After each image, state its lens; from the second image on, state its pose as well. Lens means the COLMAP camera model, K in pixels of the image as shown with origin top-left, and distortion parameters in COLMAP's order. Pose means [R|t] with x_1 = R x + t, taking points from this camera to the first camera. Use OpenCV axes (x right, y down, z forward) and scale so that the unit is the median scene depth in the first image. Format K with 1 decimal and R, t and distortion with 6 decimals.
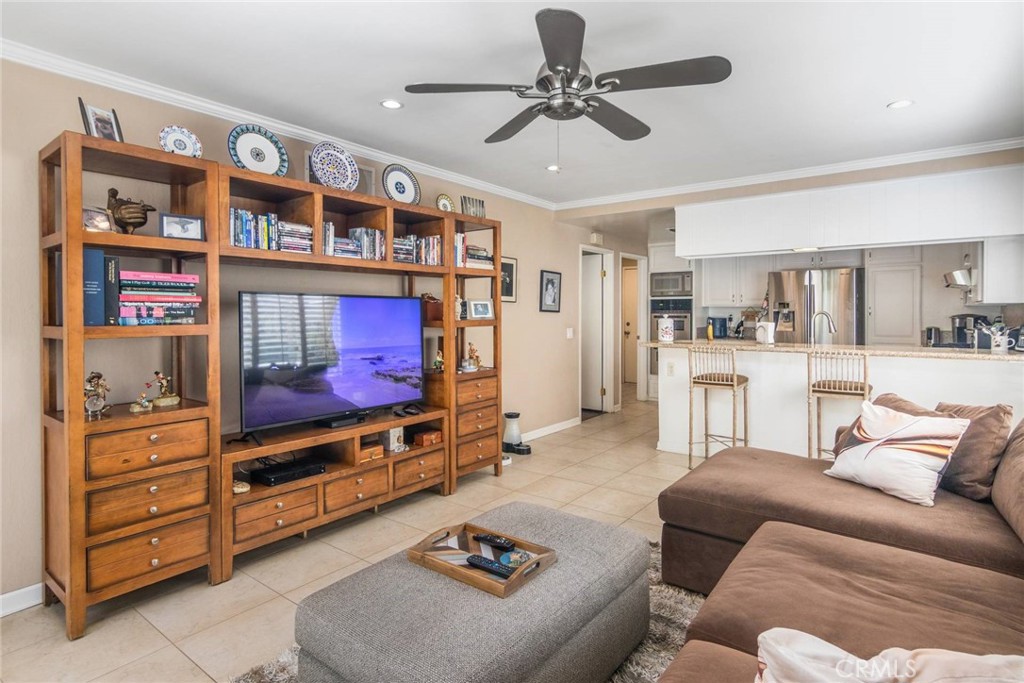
lens RADIAL K [[540.6, 0, 505.9], [0, 540.6, 328.6], [0, 0, 1]] dist [0.001386, 0.000638]
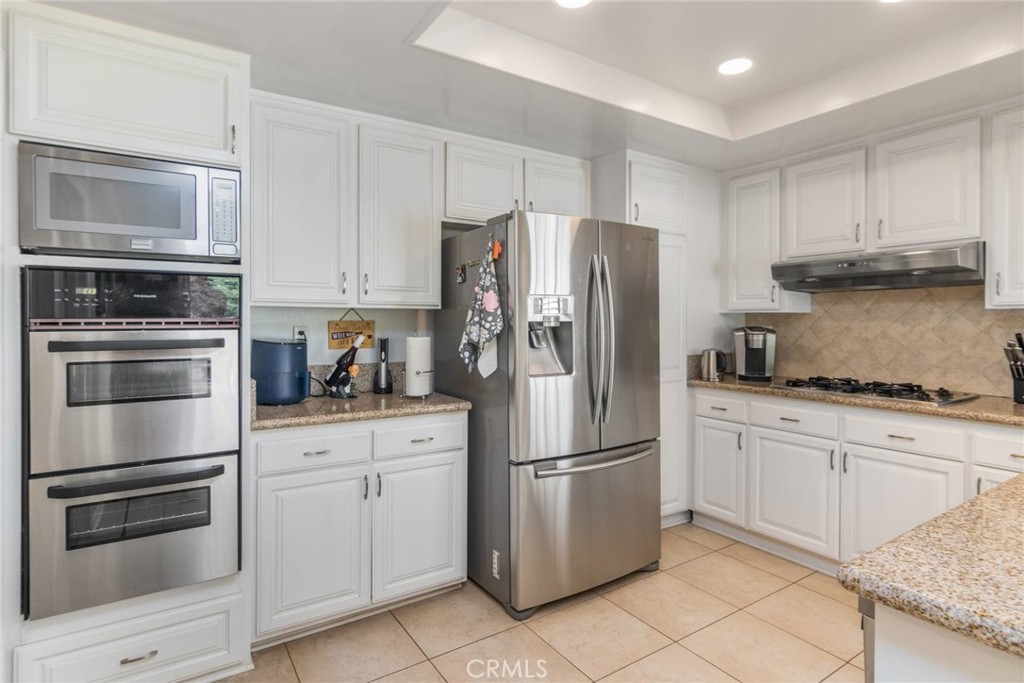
lens RADIAL K [[540.6, 0, 505.9], [0, 540.6, 328.6], [0, 0, 1]] dist [0.001386, 0.000638]
pose [[0.320184, -0.013207, 0.947263, 0.134794], [0.028430, 0.999586, 0.004327, -0.025965], [-0.946929, 0.025545, 0.320427, 0.789598]]
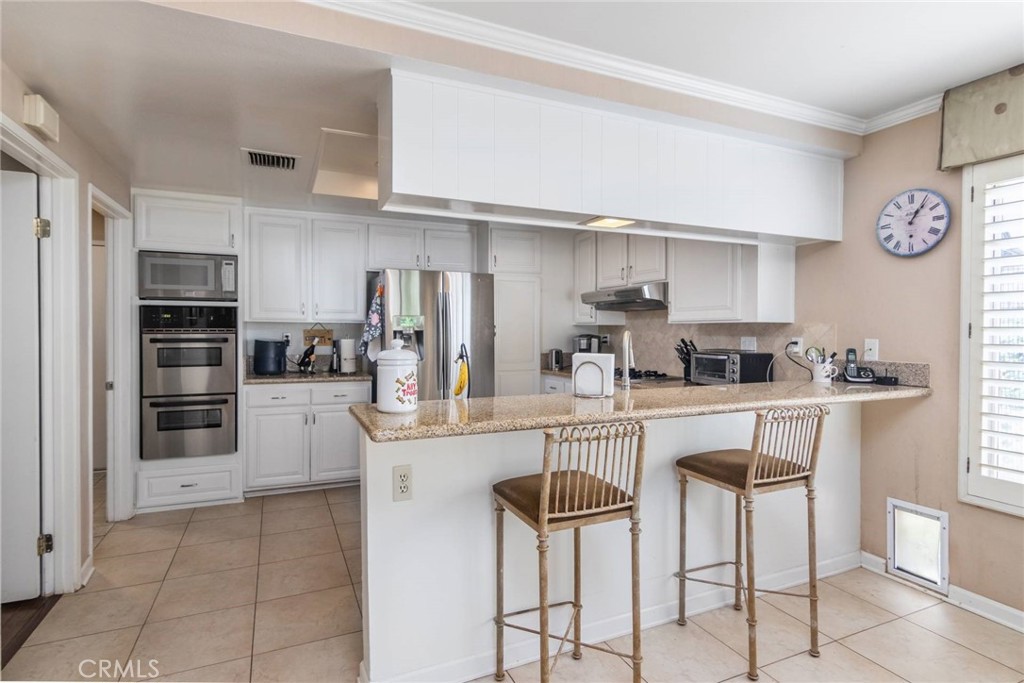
lens RADIAL K [[530.5, 0, 512.0], [0, 530.5, 341.5], [0, 0, 1]] dist [0.003143, 0.000797]
pose [[0.464909, -0.018260, 0.885170, 0.004326], [0.023670, 0.999686, 0.008191, -0.018344], [-0.885042, 0.017144, 0.465196, 0.511921]]
